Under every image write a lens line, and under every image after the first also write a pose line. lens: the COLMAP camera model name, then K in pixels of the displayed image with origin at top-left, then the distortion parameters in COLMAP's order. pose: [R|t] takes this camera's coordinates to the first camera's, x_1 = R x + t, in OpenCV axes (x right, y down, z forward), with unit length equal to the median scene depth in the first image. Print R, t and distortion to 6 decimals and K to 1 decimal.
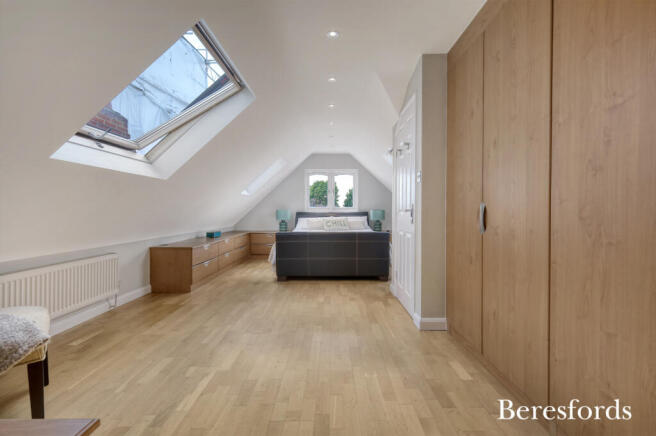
lens RADIAL K [[289.1, 0, 327.9], [0, 289.1, 208.5], [0, 0, 1]] dist [0.002058, 0.000409]
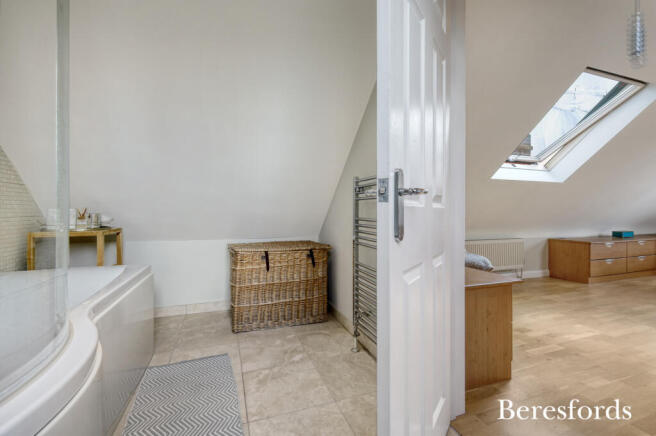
lens RADIAL K [[284.9, 0, 328.0], [0, 284.9, 218.0], [0, 0, 1]] dist [0.002488, 0.000713]
pose [[0.337591, 0.015021, -0.941173, 0.242199], [-0.007142, 0.999885, 0.013397, 0.042323], [0.941266, 0.002199, 0.337659, -0.341103]]
